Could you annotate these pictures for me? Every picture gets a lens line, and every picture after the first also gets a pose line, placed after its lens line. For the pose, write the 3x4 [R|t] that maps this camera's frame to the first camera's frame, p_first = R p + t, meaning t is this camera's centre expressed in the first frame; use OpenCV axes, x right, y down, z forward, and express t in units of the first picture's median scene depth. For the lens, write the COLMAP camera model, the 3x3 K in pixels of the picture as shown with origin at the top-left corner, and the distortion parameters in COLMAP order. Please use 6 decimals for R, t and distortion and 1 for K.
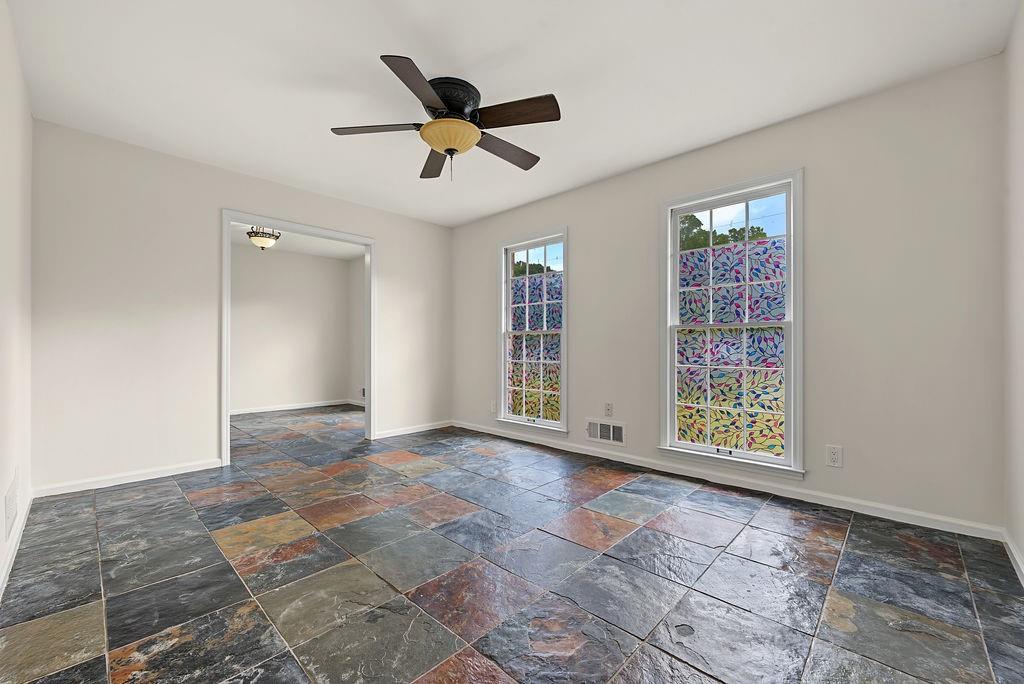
lens RADIAL K [[411.6, 0, 514.8], [0, 411.6, 347.8], [0, 0, 1]] dist [0.001334, -0.000176]
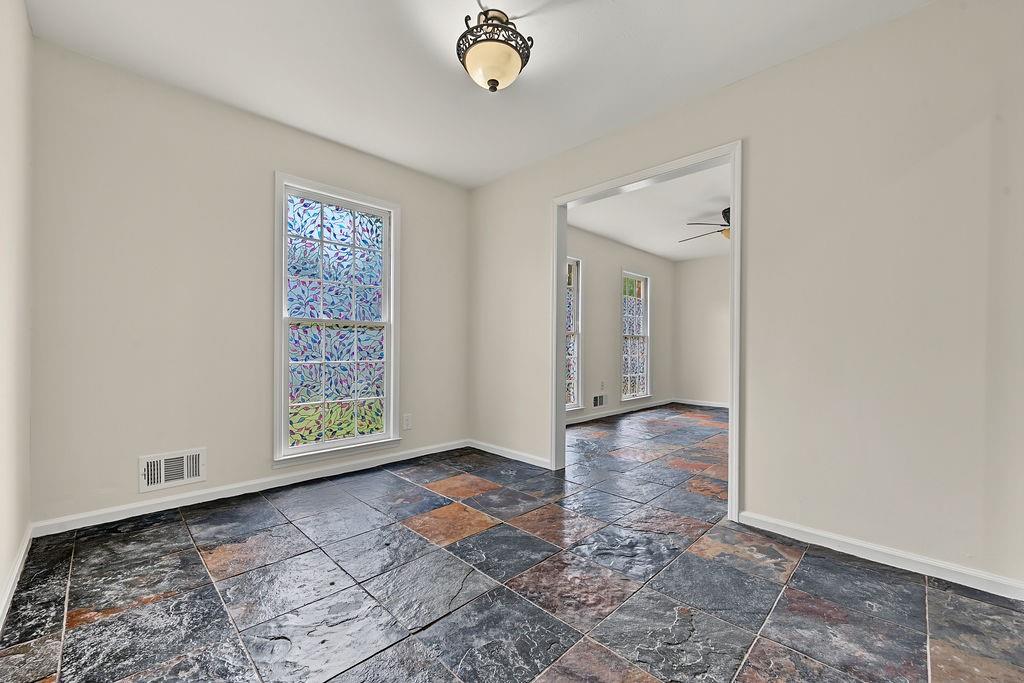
lens RADIAL K [[411.6, 0, 514.8], [0, 411.6, 347.3], [0, 0, 1]] dist [0.001334, -0.000176]
pose [[0.020595, 0.003049, 0.999783, -0.504324], [-0.005347, 0.999981, -0.002939, -0.000334], [-0.999774, -0.005285, 0.020611, 0.462155]]
